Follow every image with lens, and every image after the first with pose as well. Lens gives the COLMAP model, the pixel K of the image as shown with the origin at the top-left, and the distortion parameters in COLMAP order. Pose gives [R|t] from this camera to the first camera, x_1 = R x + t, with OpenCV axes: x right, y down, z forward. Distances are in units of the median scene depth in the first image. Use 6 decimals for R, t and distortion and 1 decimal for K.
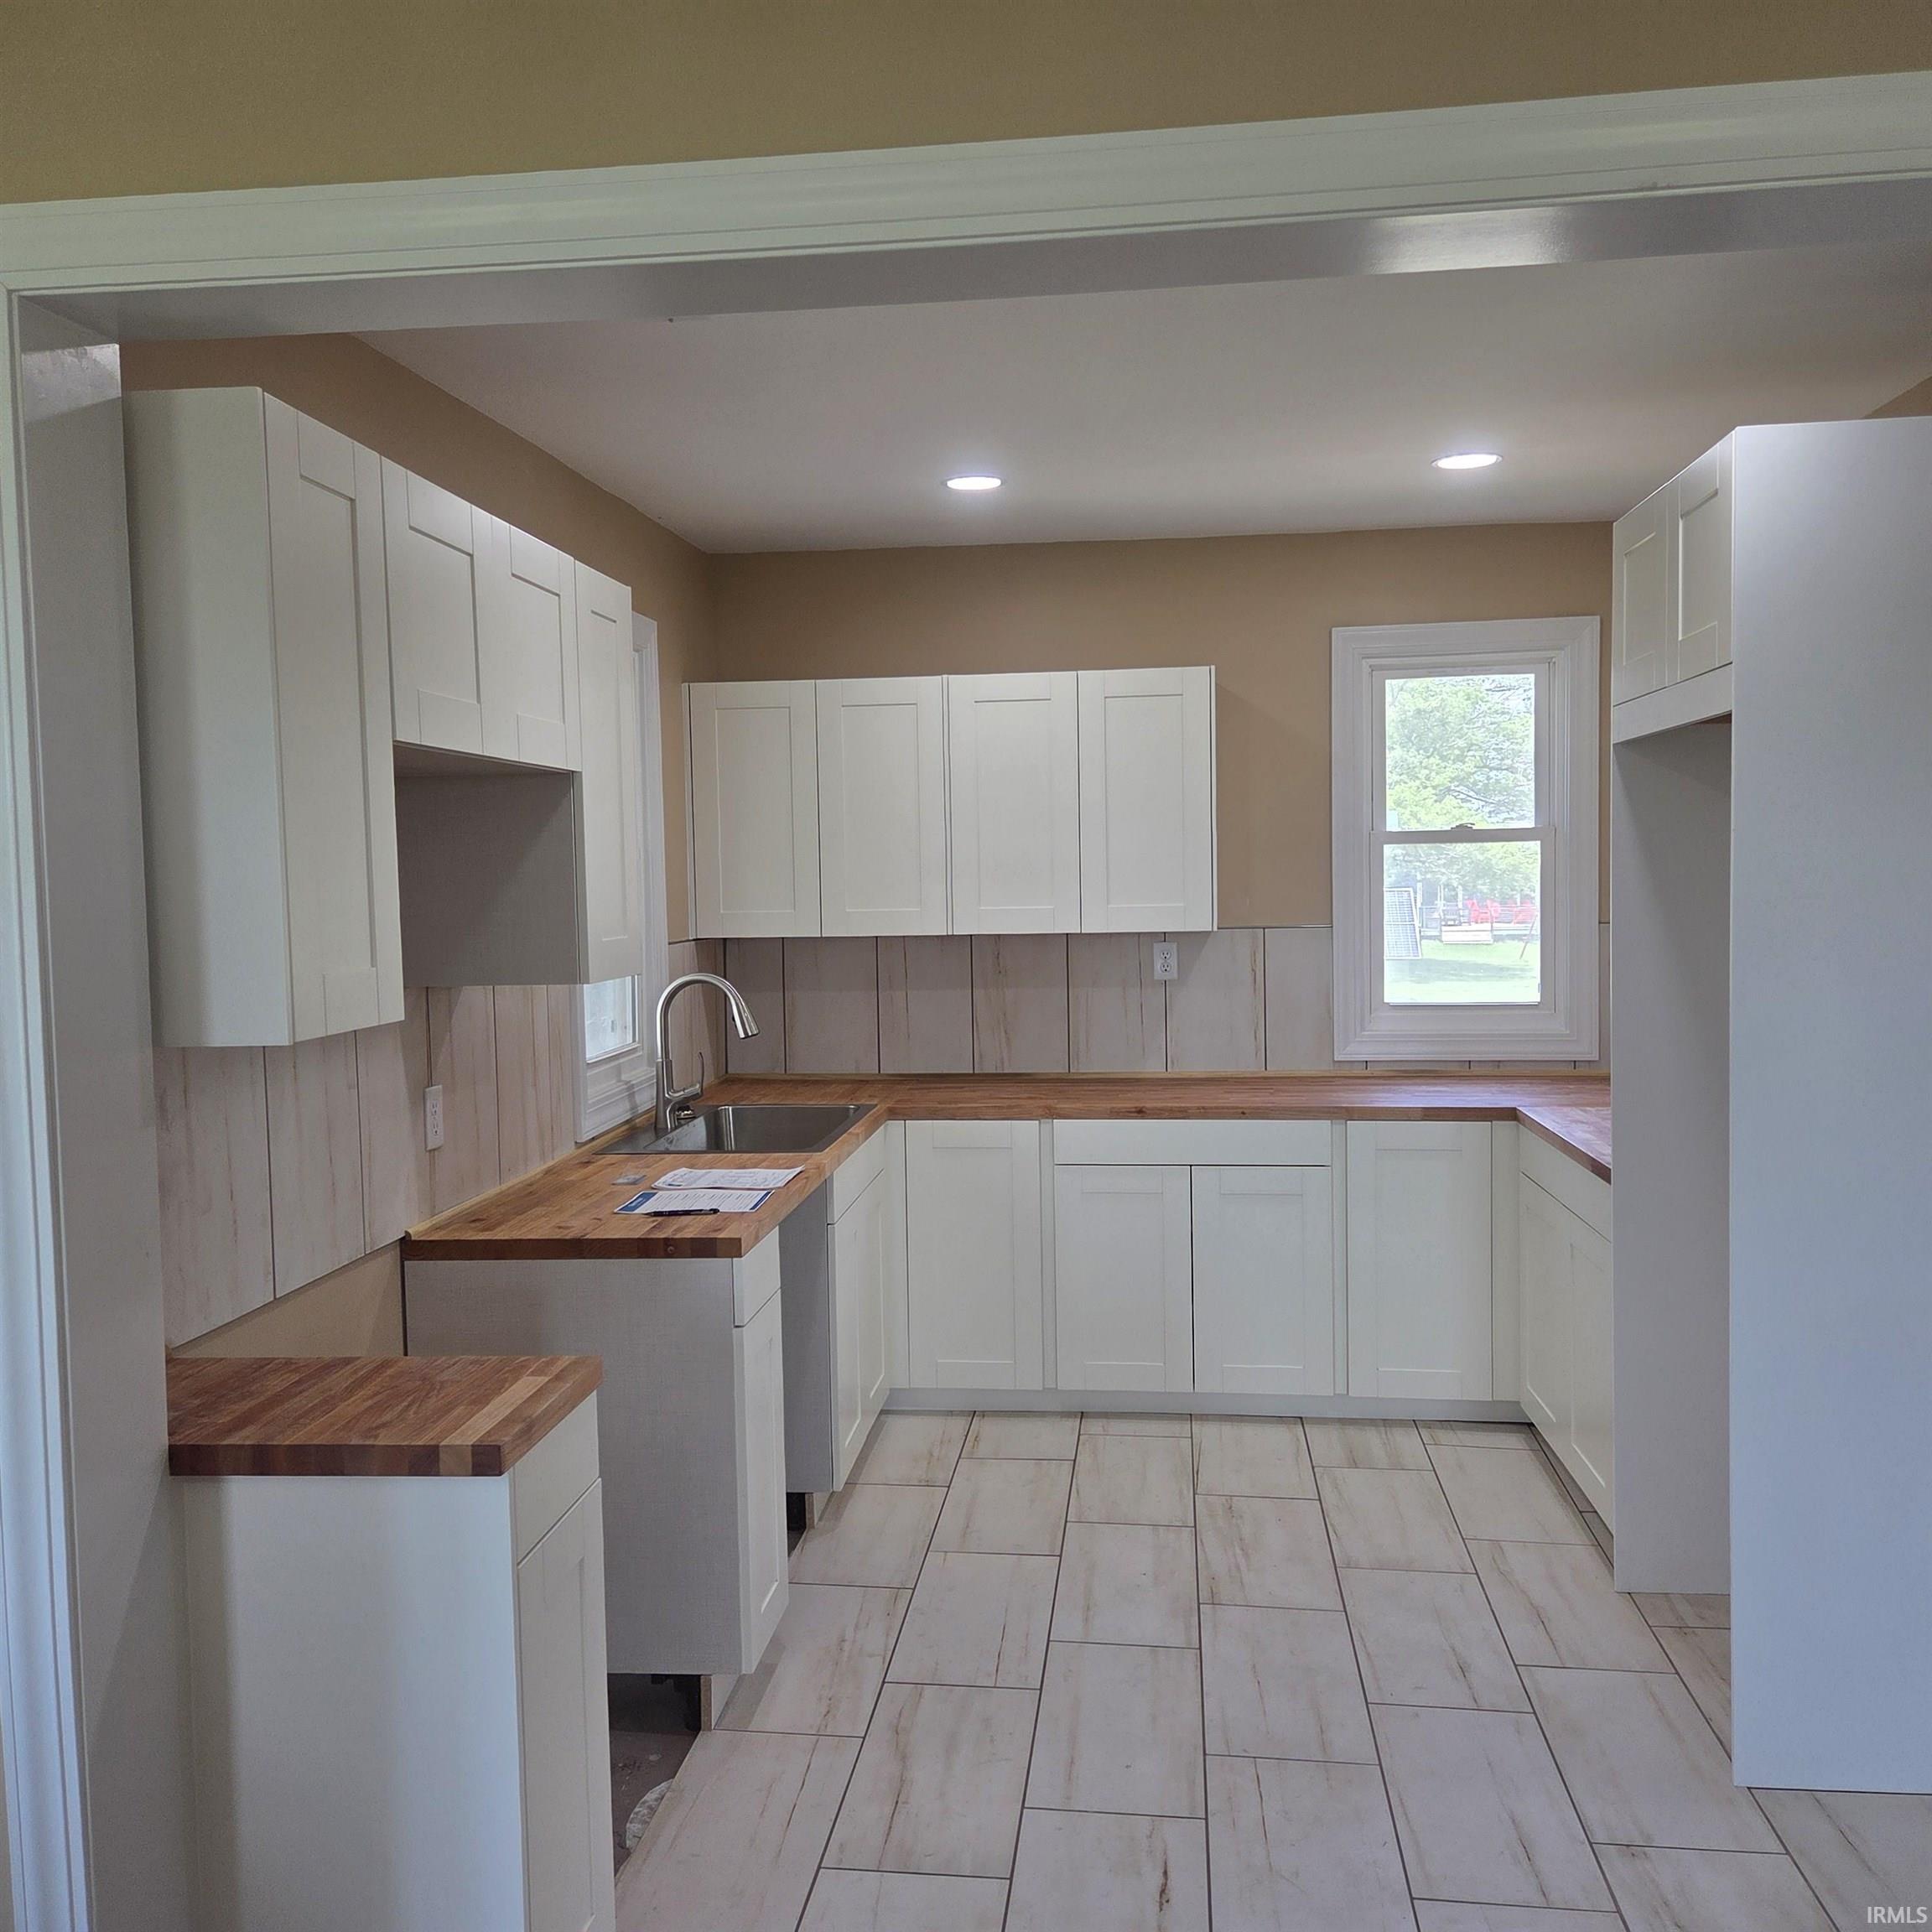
lens RADIAL K [[1692.4, 0, 965.3], [0, 1692.4, 976.6], [0, 0, 1]] dist [0.081447, -0.107424]
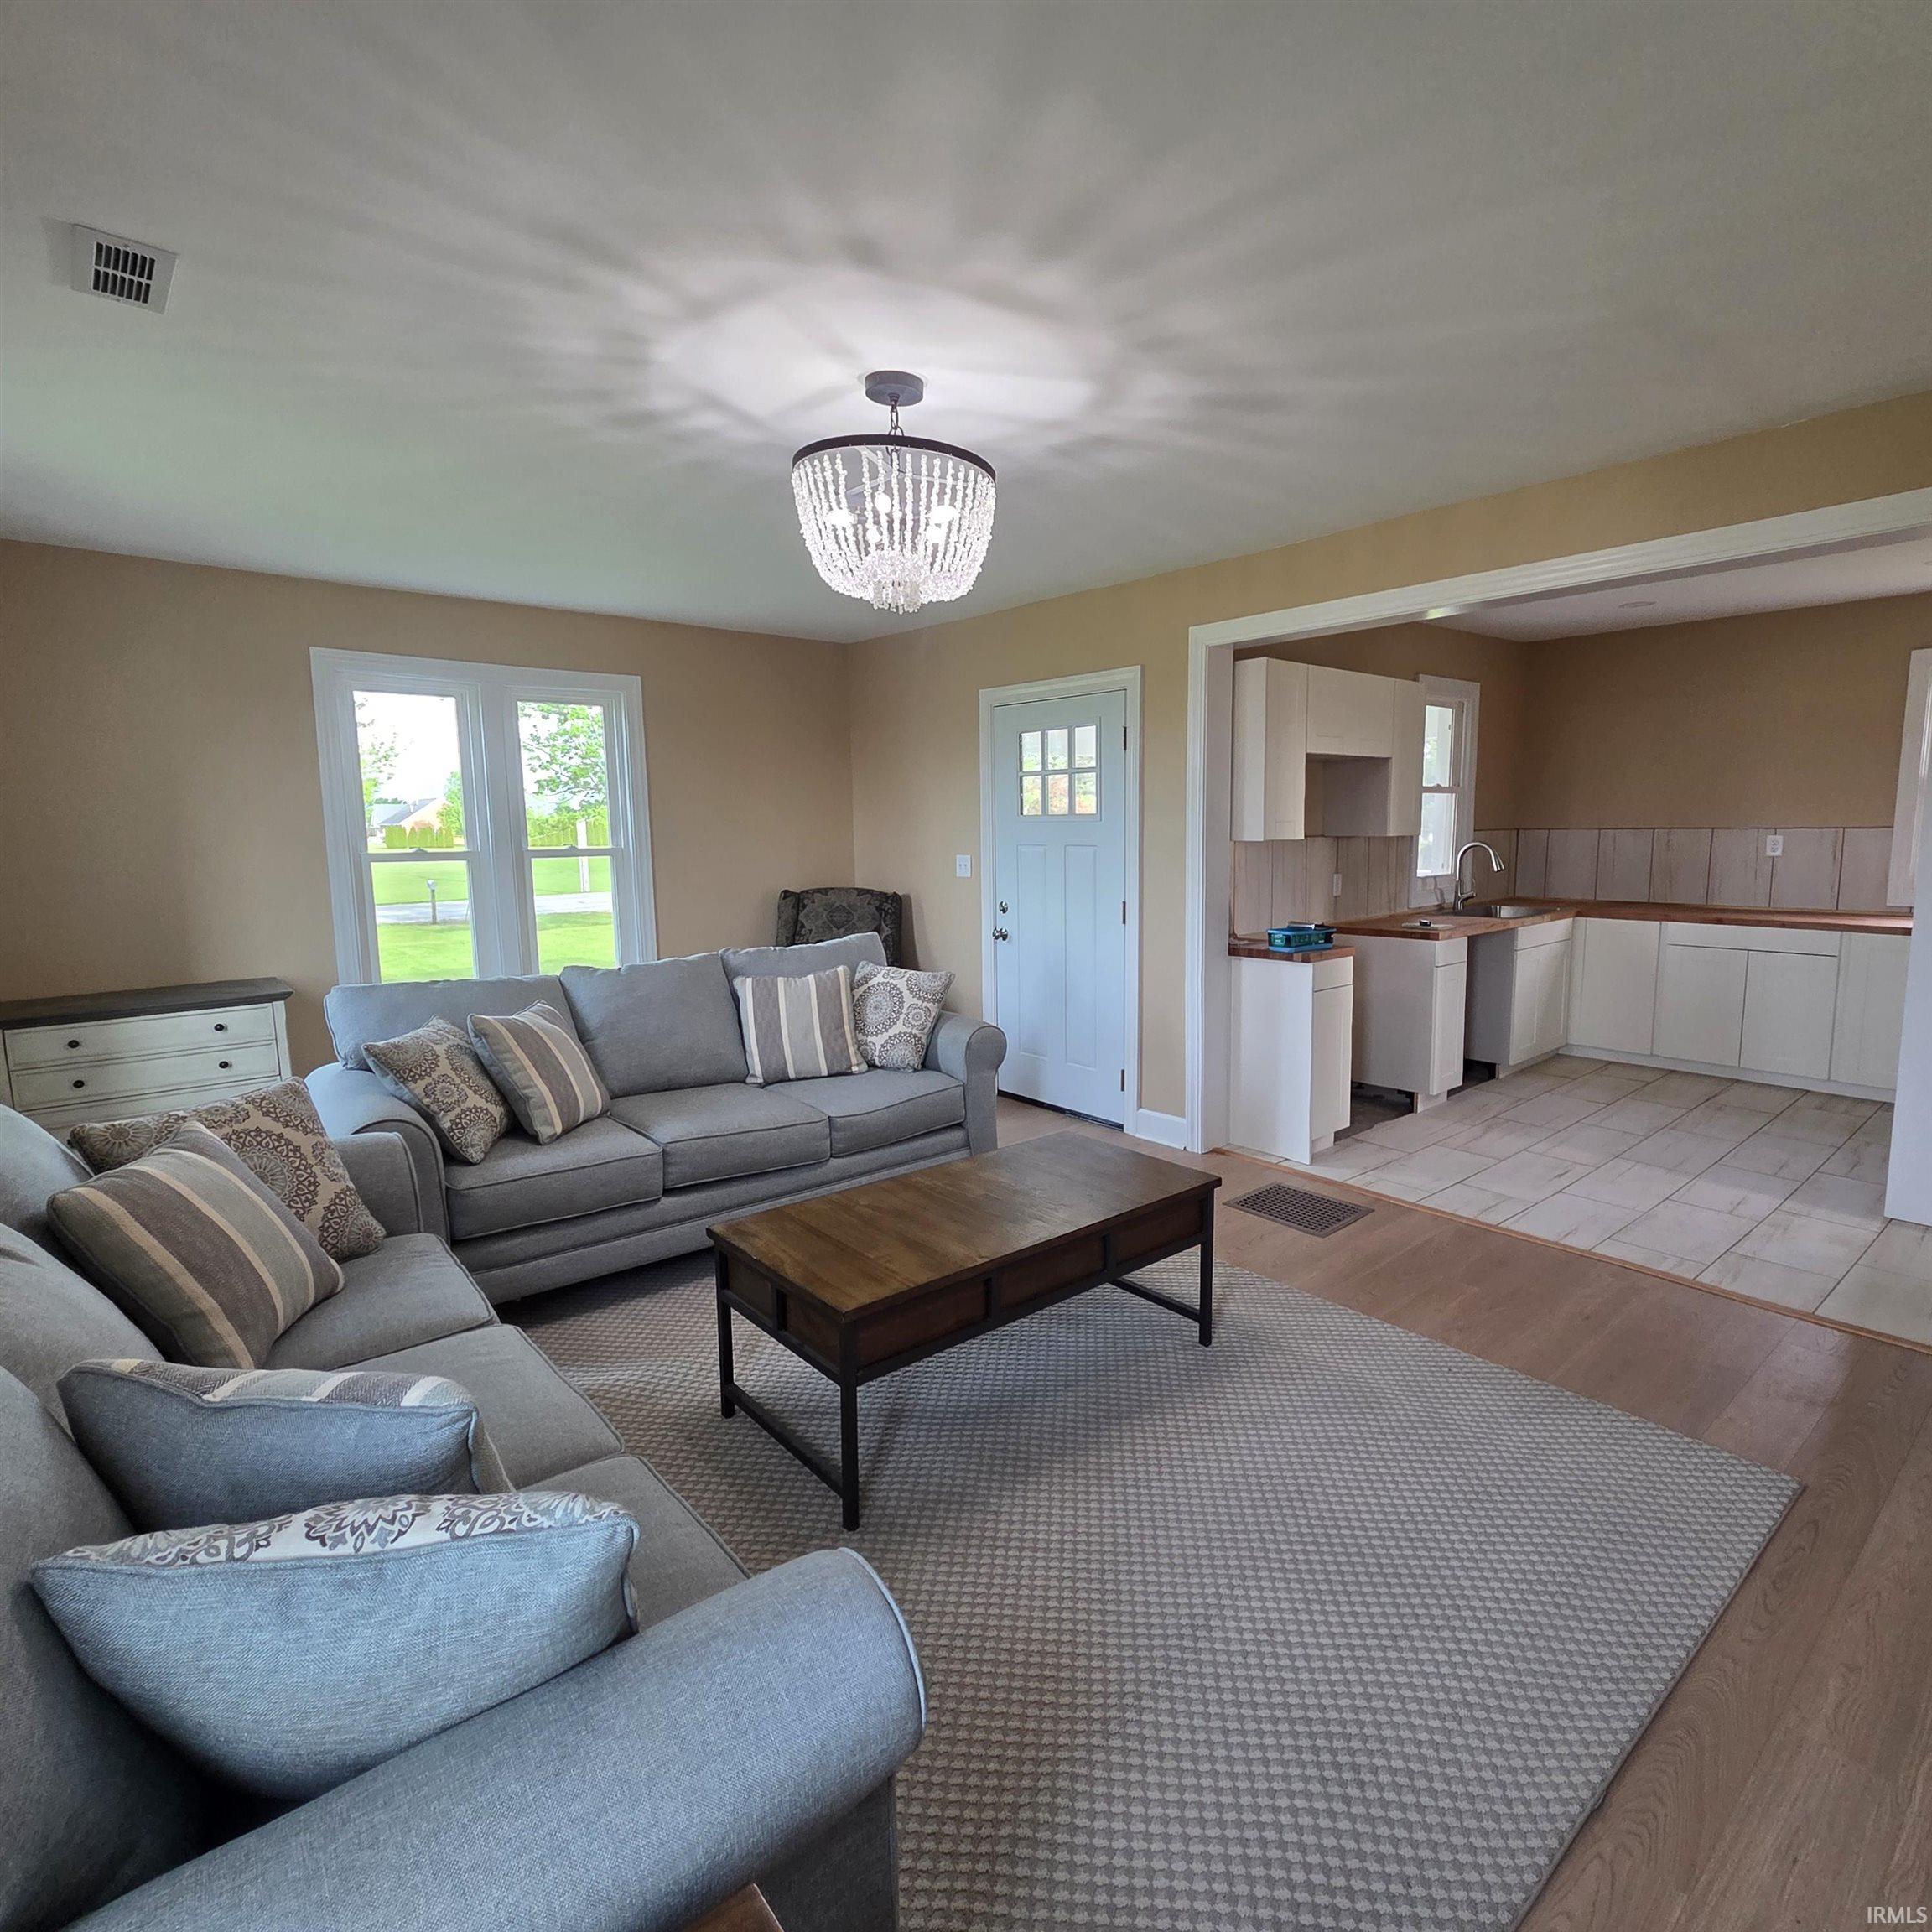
lens RADIAL K [[1047.8, 0, 992.3], [0, 1047.8, 960.3], [0, 0, 1]] dist [0.007819, -0.002770]
pose [[0.741018, 0.095726, -0.664627, 0.303841], [-0.041357, 0.994414, 0.097114, 0.044873], [0.670211, -0.044477, 0.740837, -0.466366]]
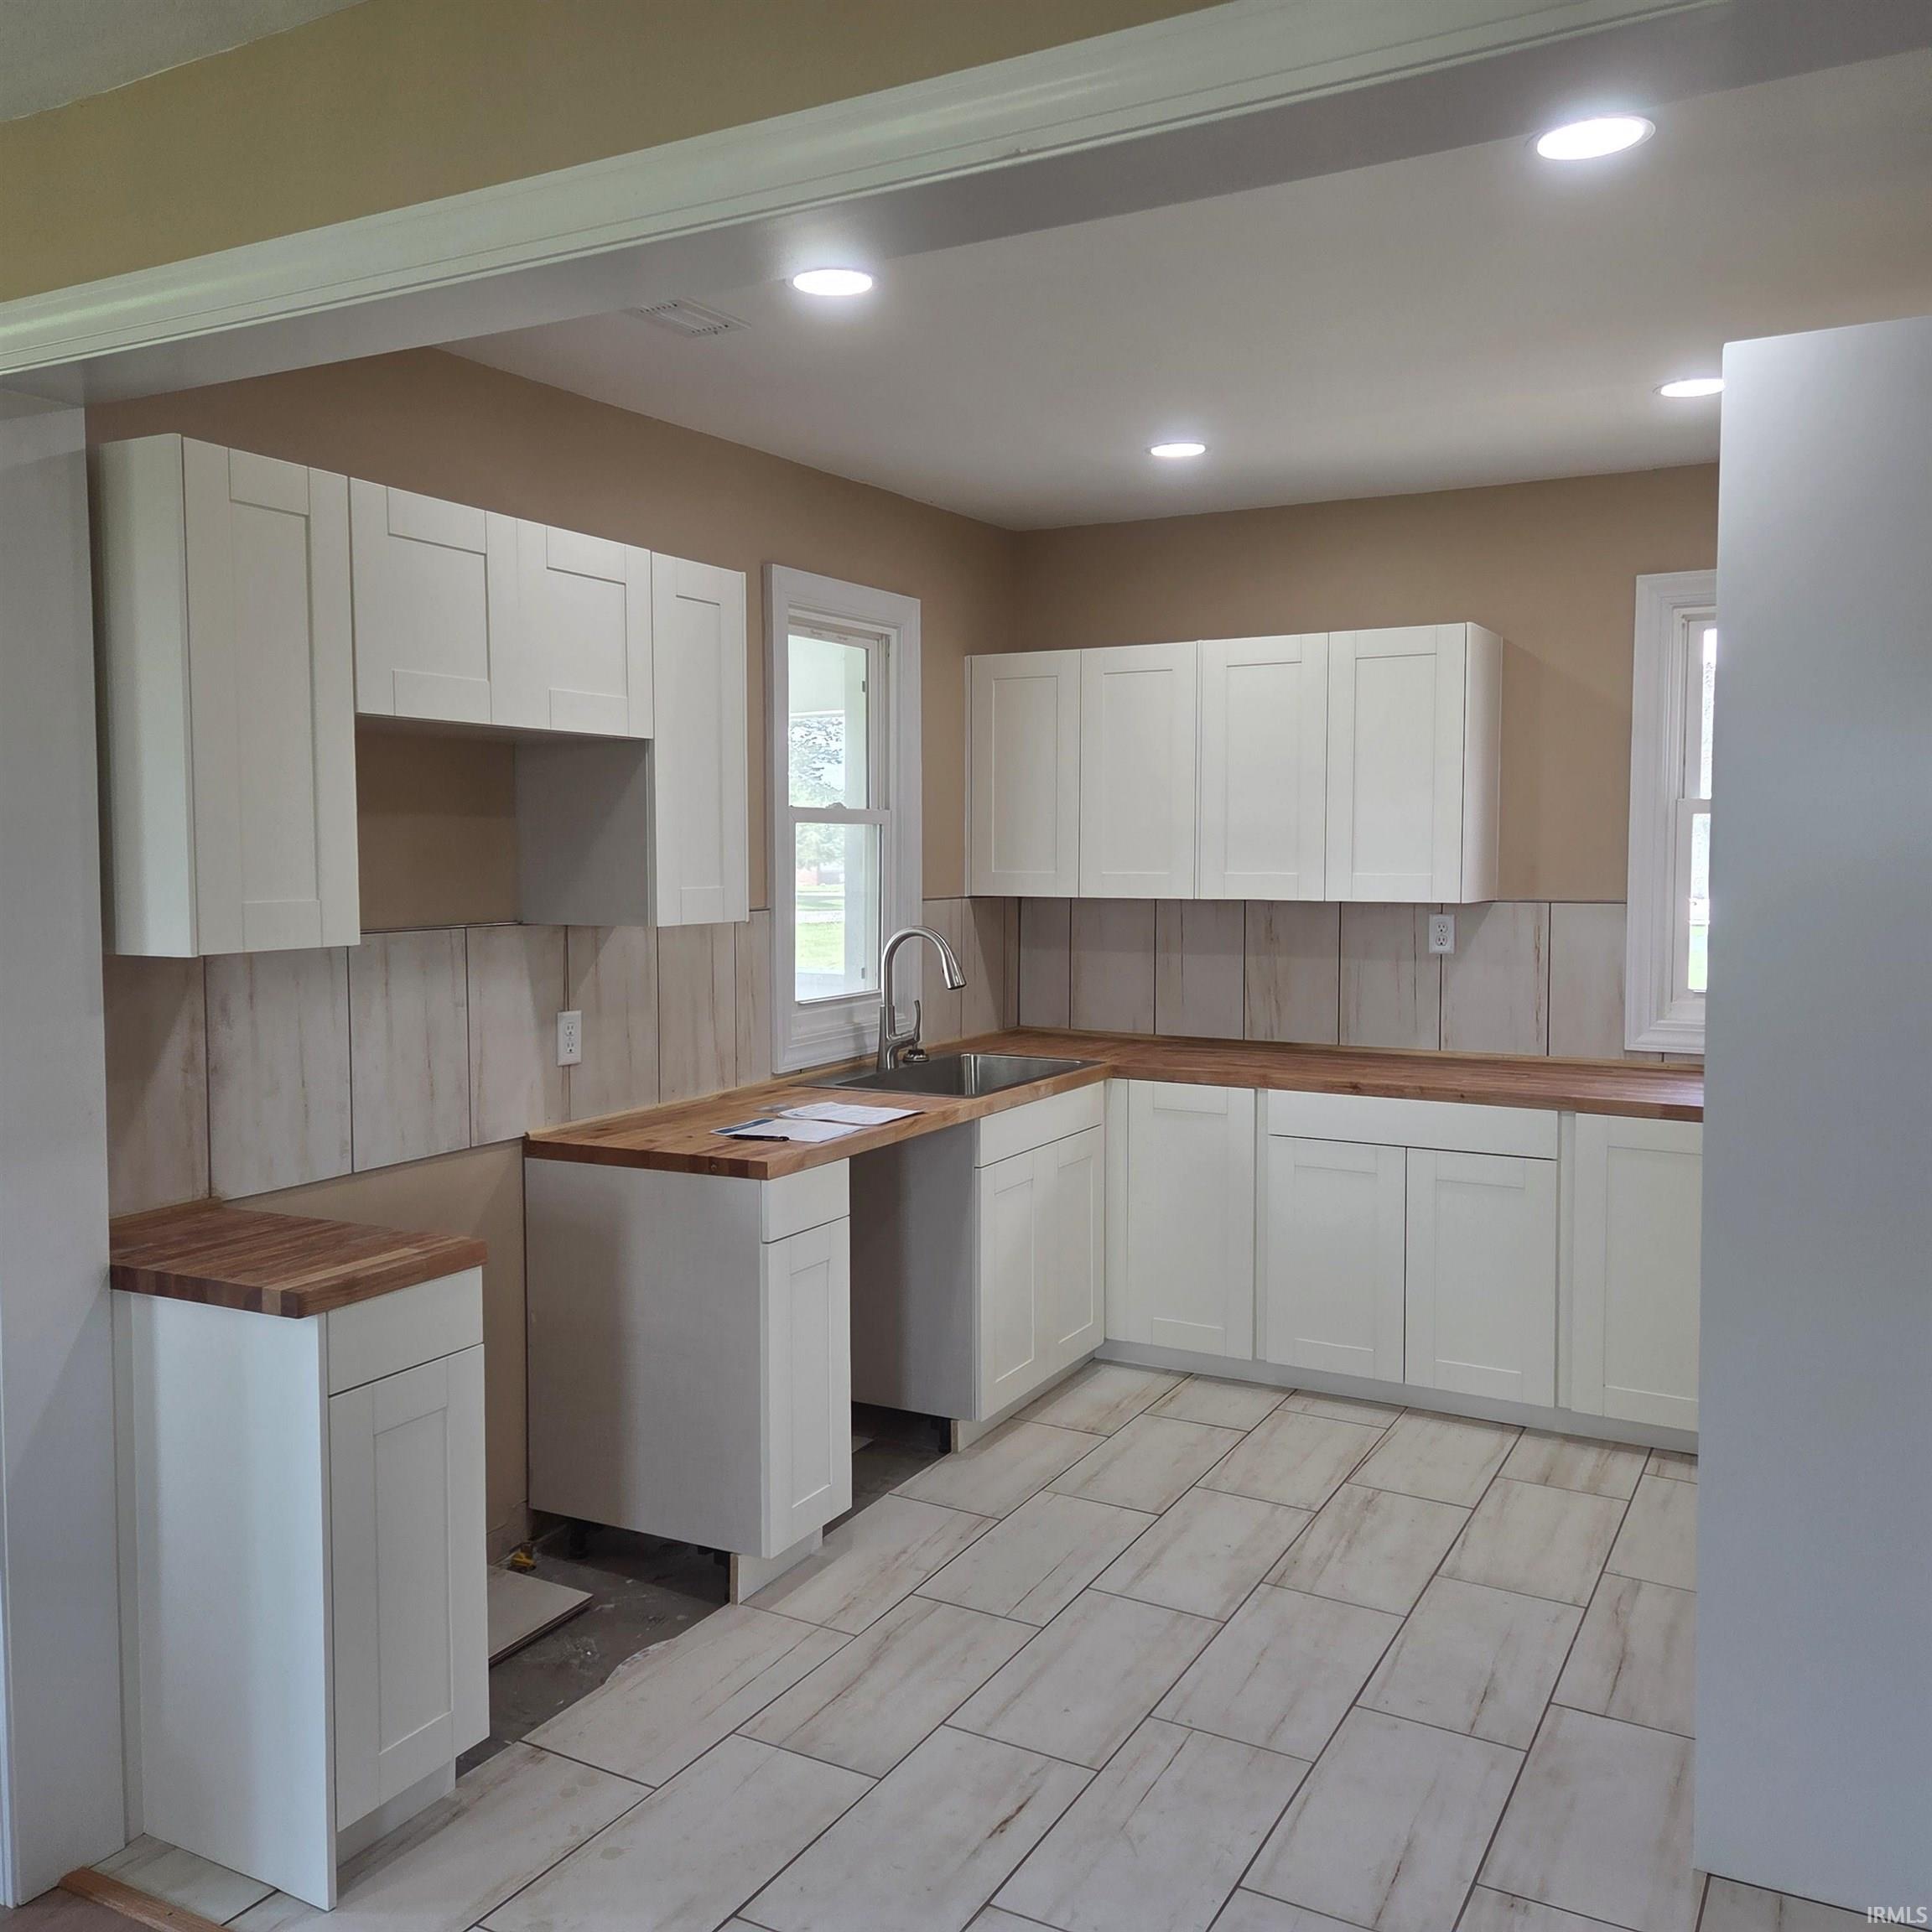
lens RADIAL K [[1687.9, 0, 969.9], [0, 1687.9, 954.1], [0, 0, 1]] dist [0.089056, -0.121364]
pose [[0.928039, 0.042570, -0.370042, 0.266689], [-0.039988, 0.999093, 0.014649, -0.001577], [0.370330, 0.001203, 0.928899, 0.020590]]
